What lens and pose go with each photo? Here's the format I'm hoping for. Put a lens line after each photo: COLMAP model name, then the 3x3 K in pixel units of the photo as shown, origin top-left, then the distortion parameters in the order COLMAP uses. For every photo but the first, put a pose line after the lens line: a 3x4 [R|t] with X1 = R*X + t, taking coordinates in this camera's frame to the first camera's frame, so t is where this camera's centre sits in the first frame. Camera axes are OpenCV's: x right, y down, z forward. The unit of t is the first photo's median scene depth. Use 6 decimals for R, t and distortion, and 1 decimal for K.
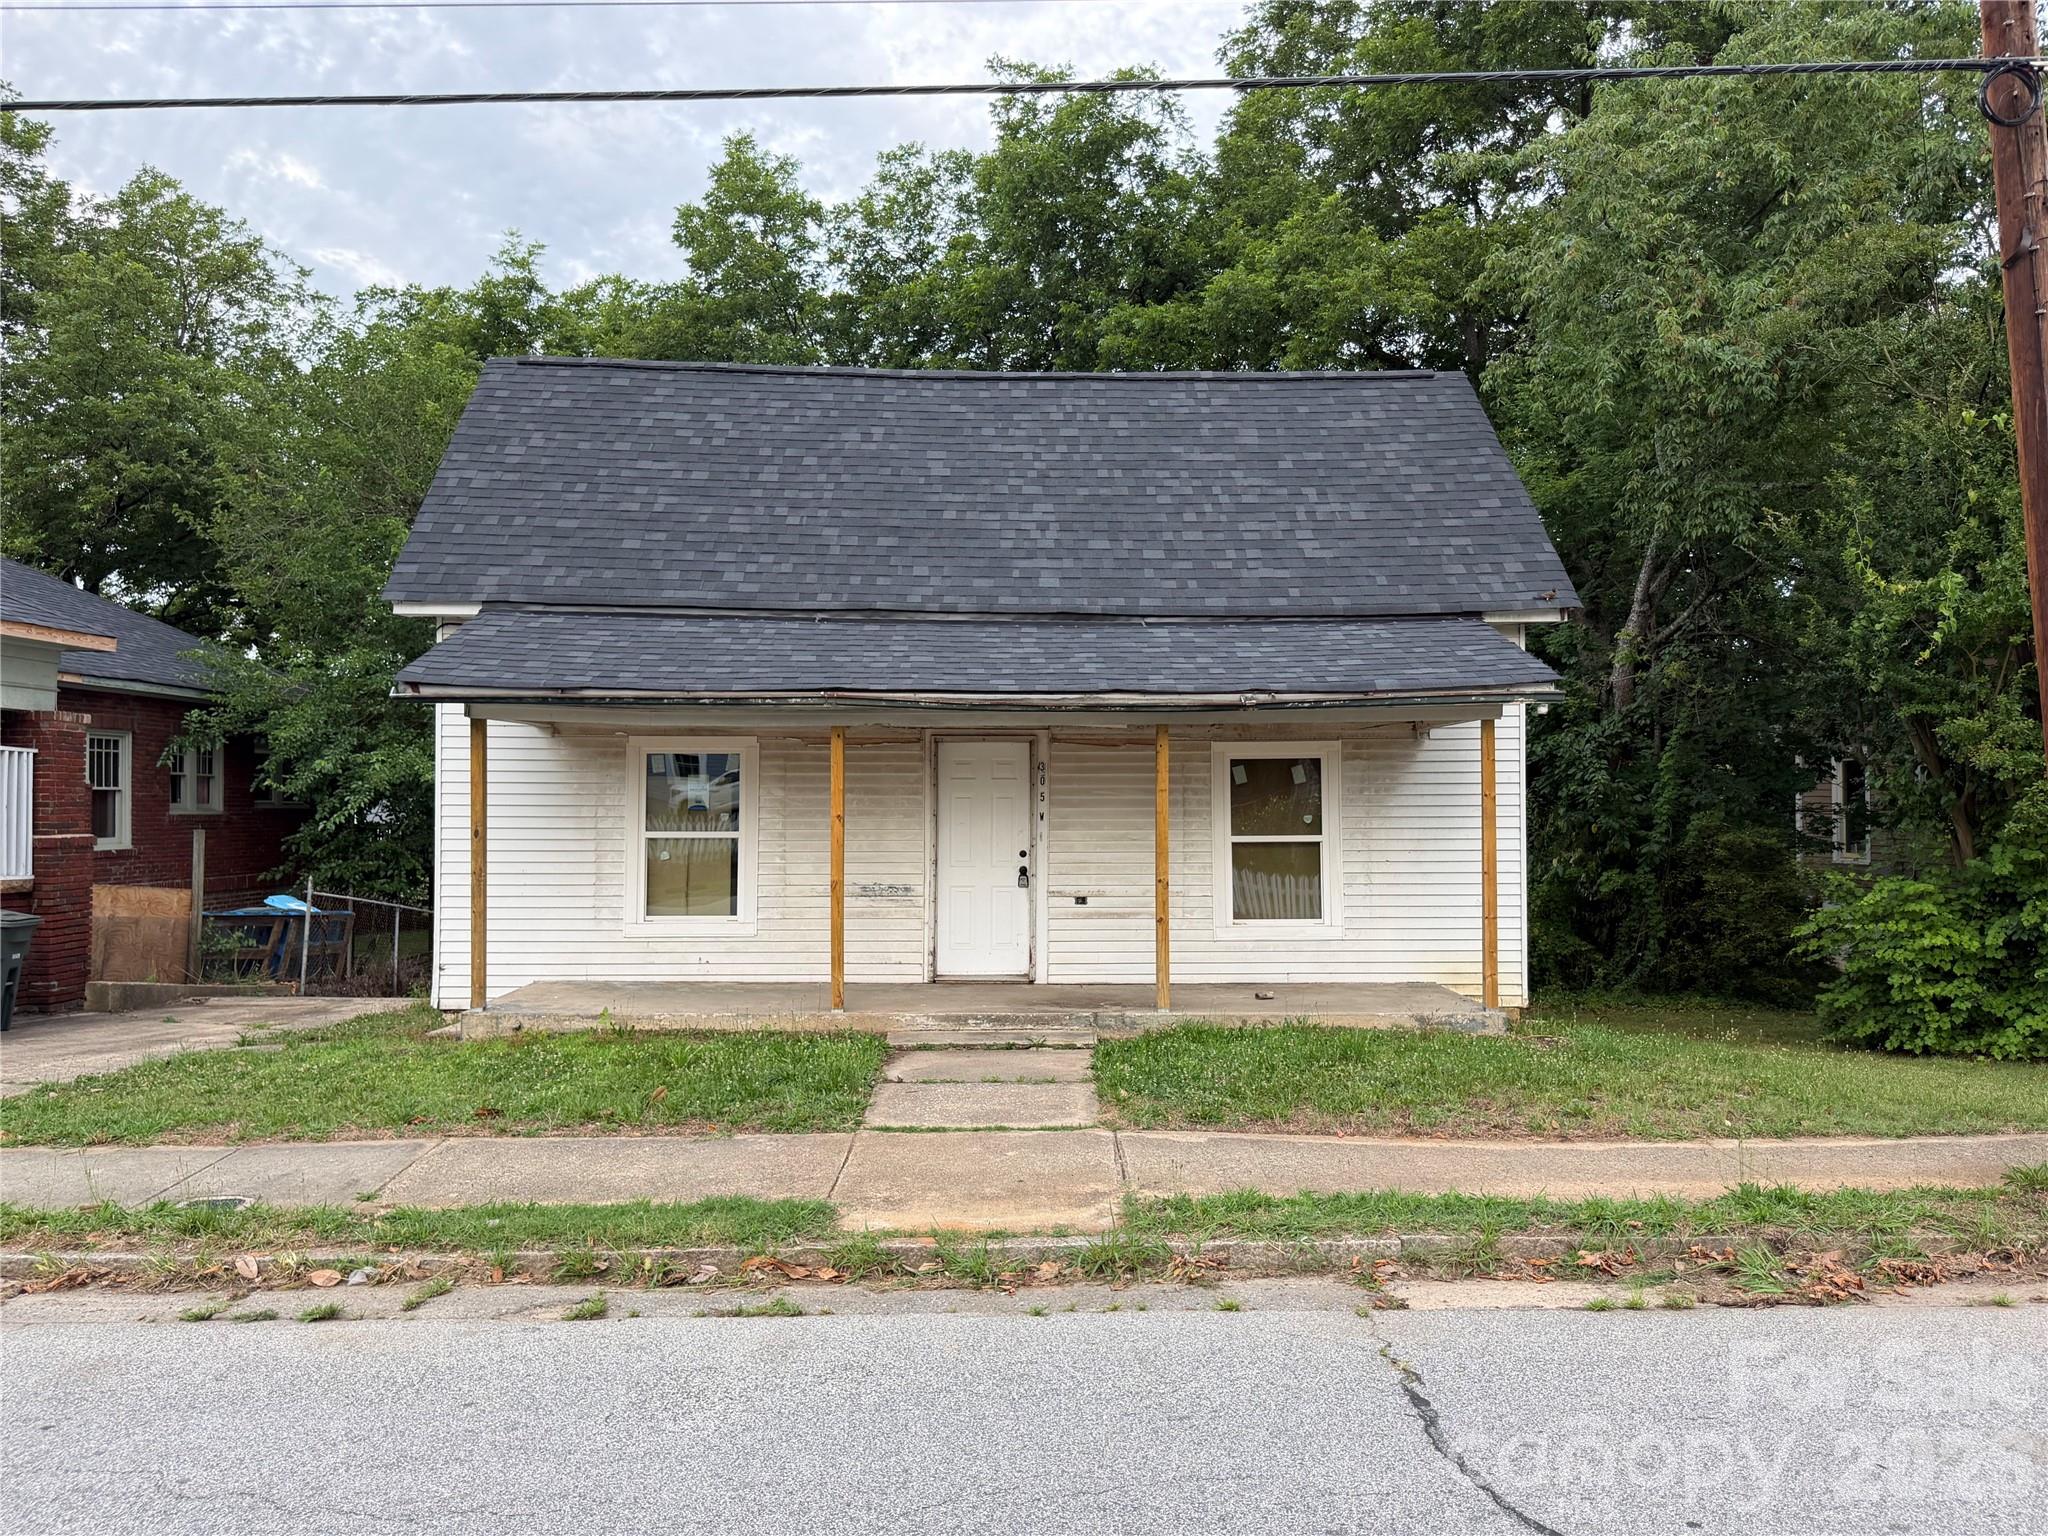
lens RADIAL K [[1428.4, 0, 1022.2], [0, 1428.4, 781.2], [0, 0, 1]] dist [0.065033, -0.002073]
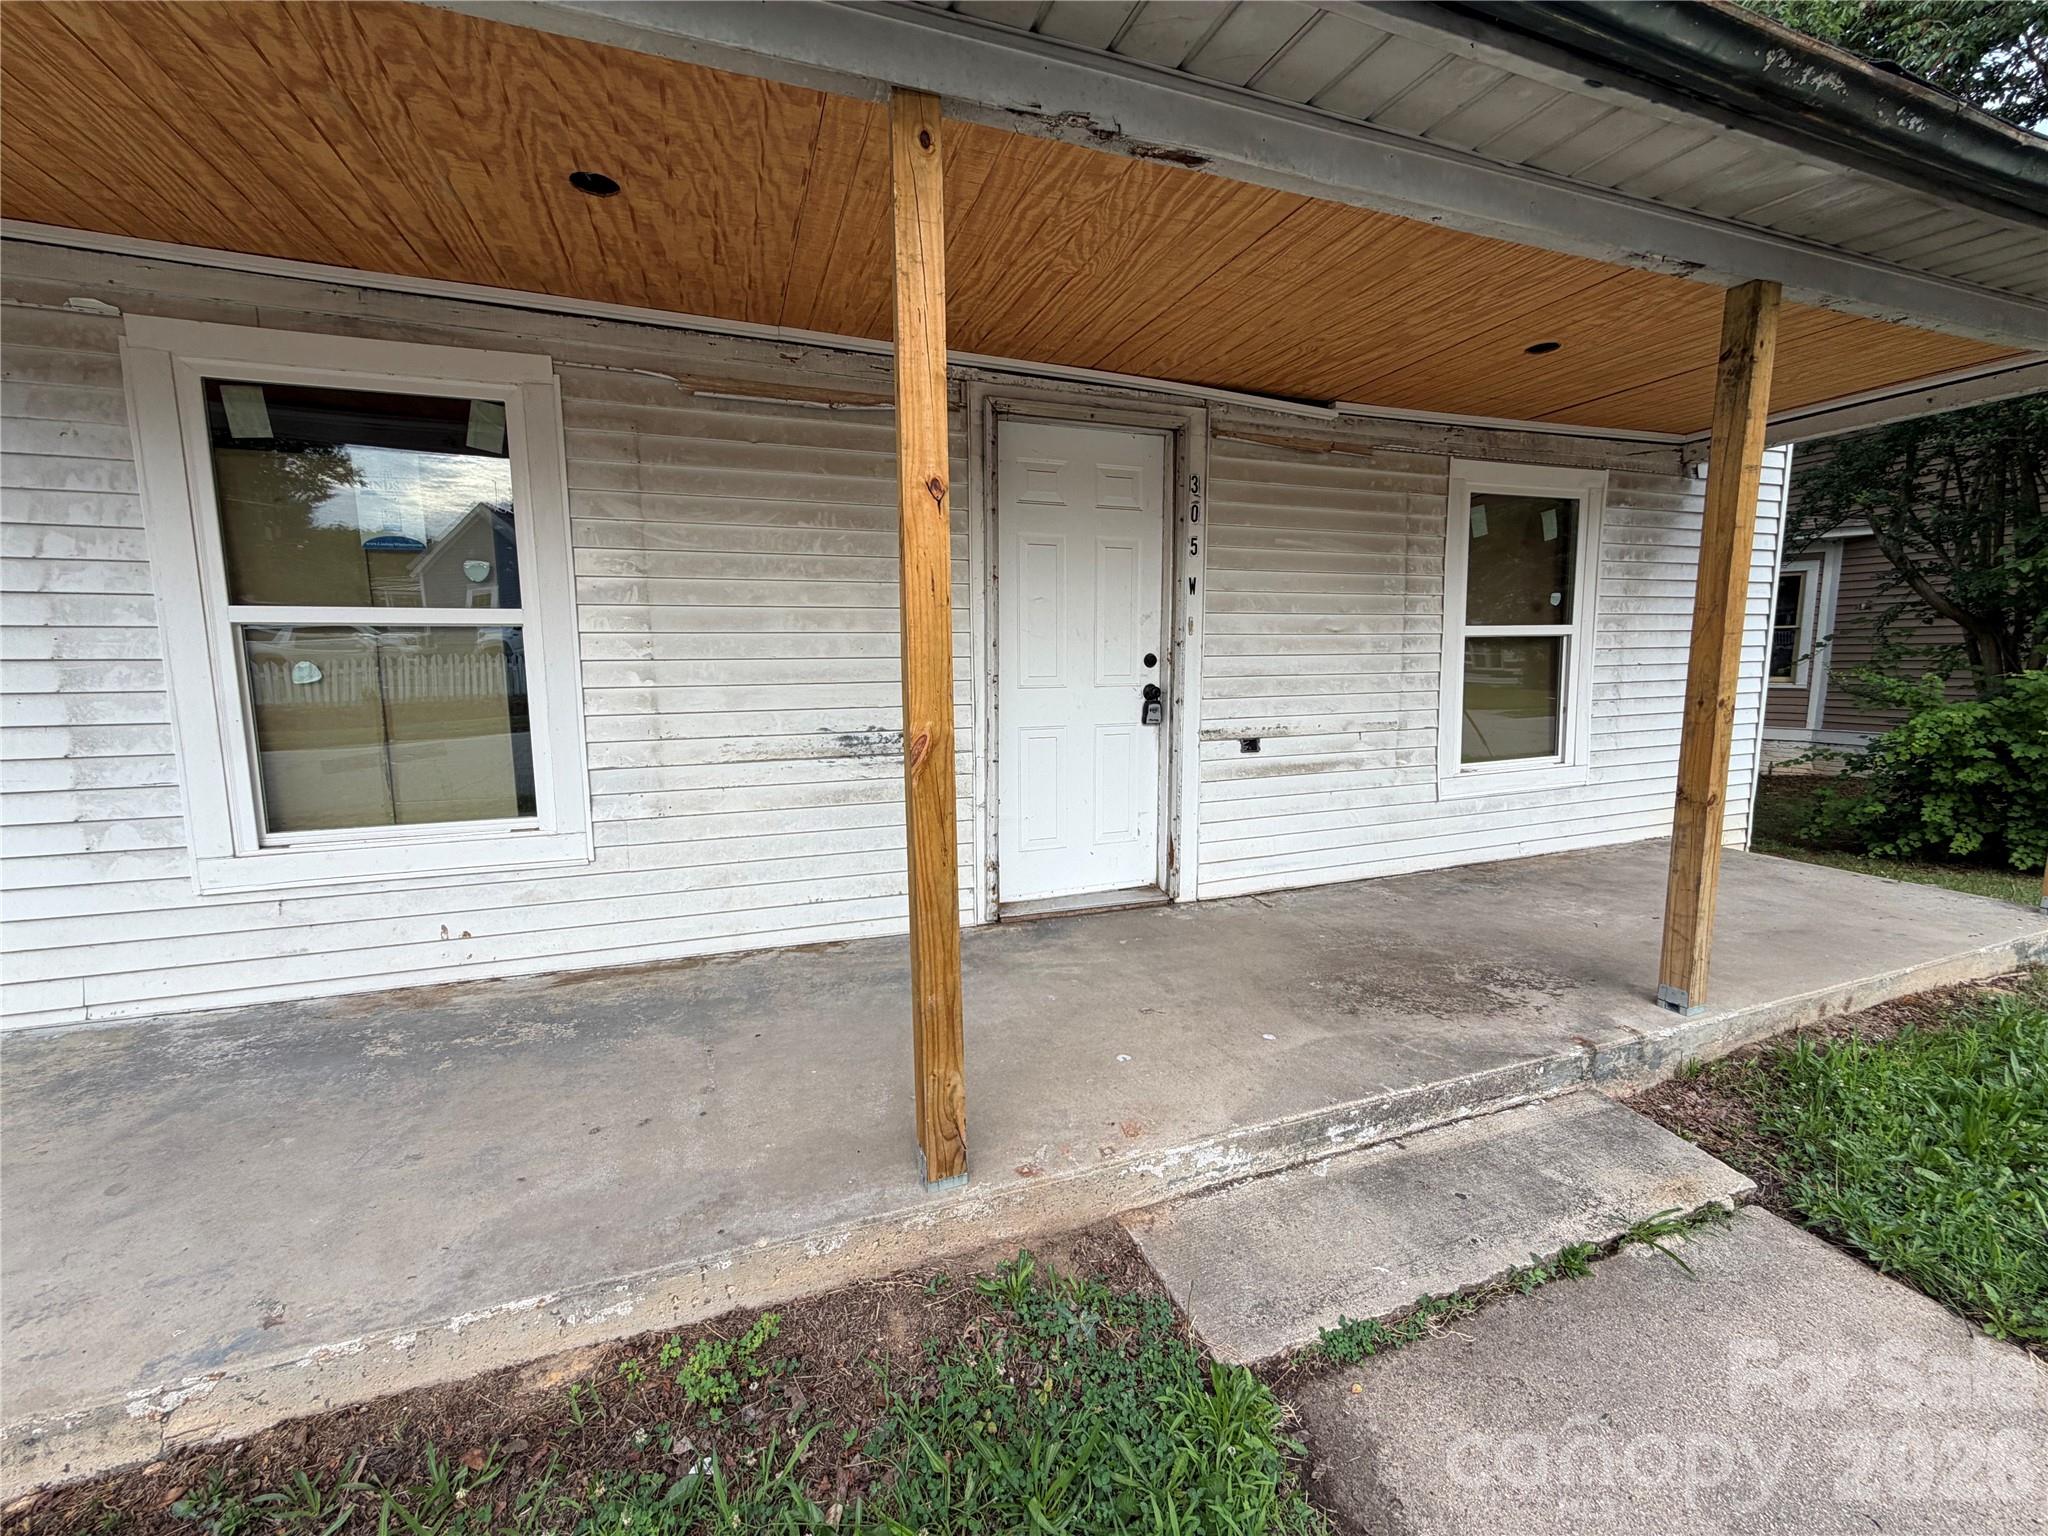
lens RADIAL K [[825.1, 0, 1020.0], [0, 825.1, 759.1], [0, 0, 1]] dist [-0.000013, 0.001013]
pose [[0.945556, -0.049303, 0.321703, -0.143220], [0.004640, 0.990401, 0.138147, 0.045206], [-0.325426, -0.129133, 0.936708, 0.735084]]
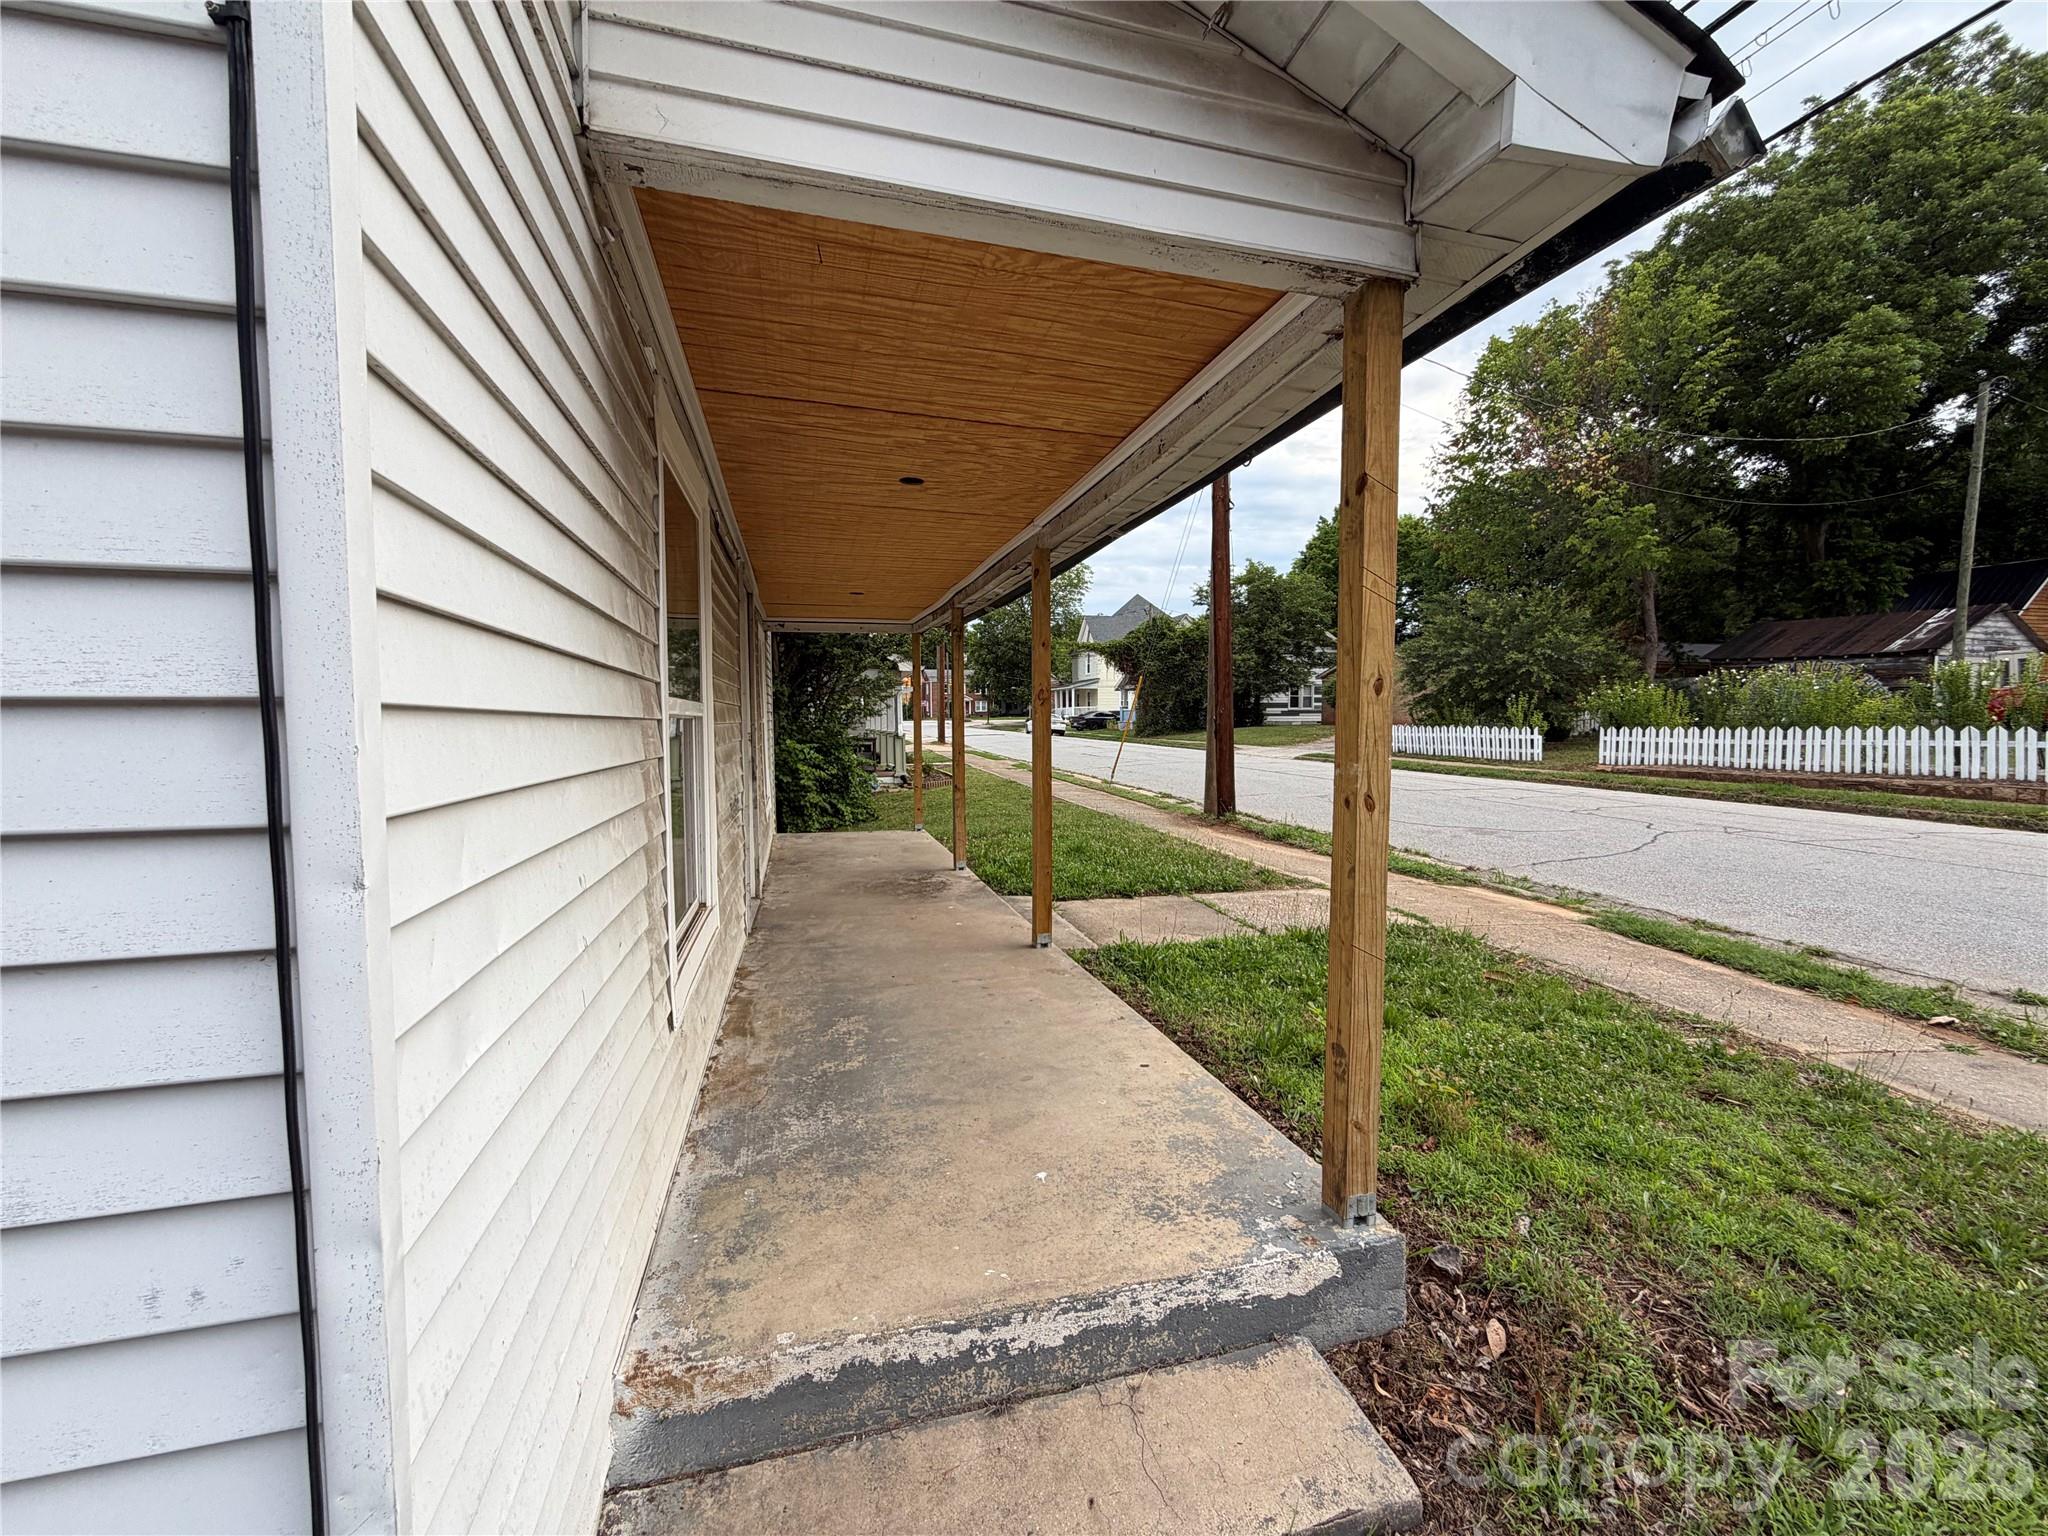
lens RADIAL K [[825.1, 0, 1018.5], [0, 825.1, 766.5], [0, 0, 1]] dist [-0.000013, 0.001013]
pose [[-0.240088, -0.056303, 0.969117, -0.481699], [-0.016212, 0.998410, 0.053989, 0.038137], [-0.970616, -0.002750, -0.240619, 0.978831]]
